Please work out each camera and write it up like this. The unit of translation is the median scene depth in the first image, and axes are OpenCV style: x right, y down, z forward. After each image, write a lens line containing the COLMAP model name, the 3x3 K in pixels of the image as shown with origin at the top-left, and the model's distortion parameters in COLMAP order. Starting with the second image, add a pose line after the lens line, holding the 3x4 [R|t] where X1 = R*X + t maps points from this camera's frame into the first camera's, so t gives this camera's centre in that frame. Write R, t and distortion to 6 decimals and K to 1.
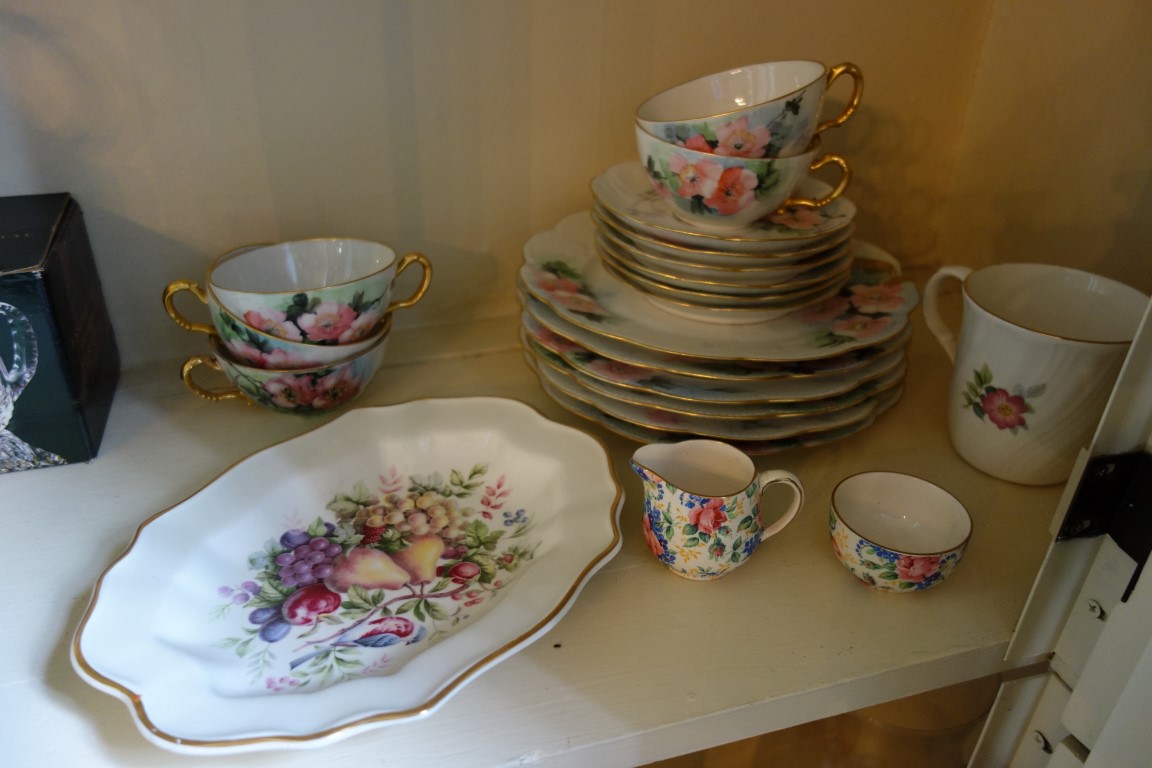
lens RADIAL K [[894.0, 0, 576.0], [0, 894.0, 384.0], [0, 0, 1]] dist [0.008599, 0.007772]
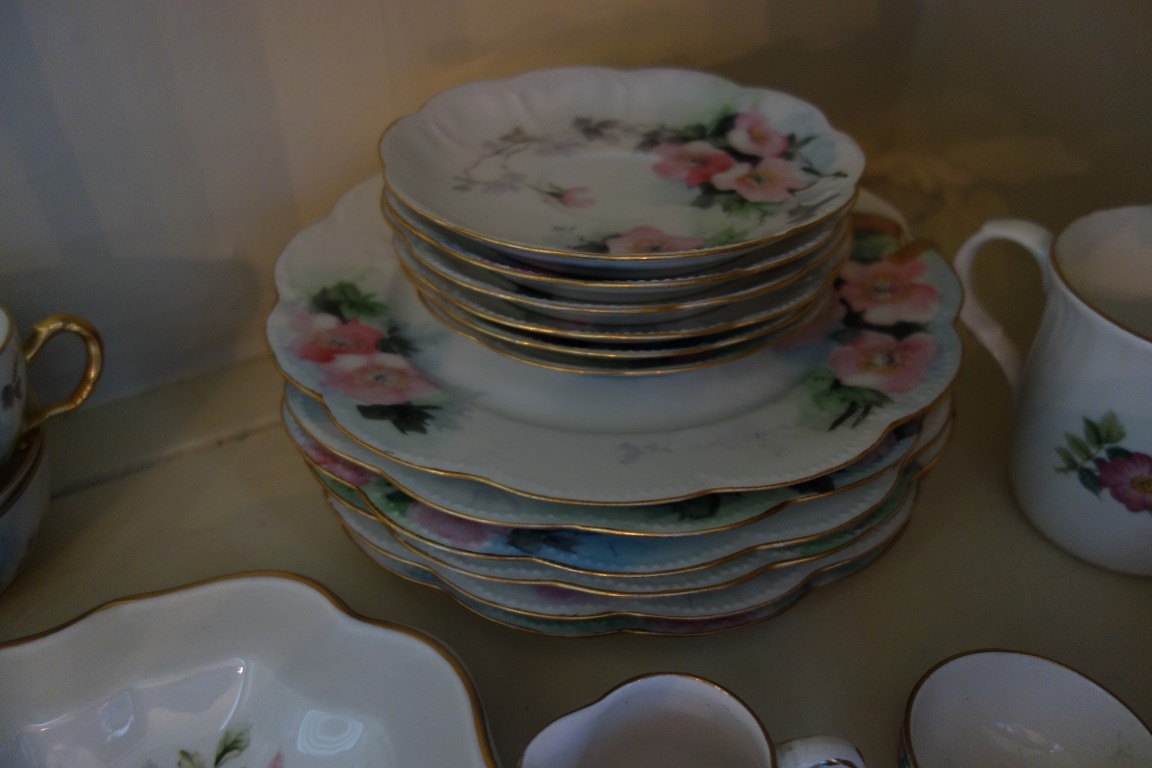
lens RADIAL K [[894.0, 0, 576.0], [0, 894.0, 384.0], [0, 0, 1]] dist [0.008599, 0.007772]
pose [[0.981493, -0.145398, 0.124627, 0.051534], [0.126893, 0.981202, 0.145396, -0.153123], [-0.143424, -0.126891, 0.981493, 0.454984]]
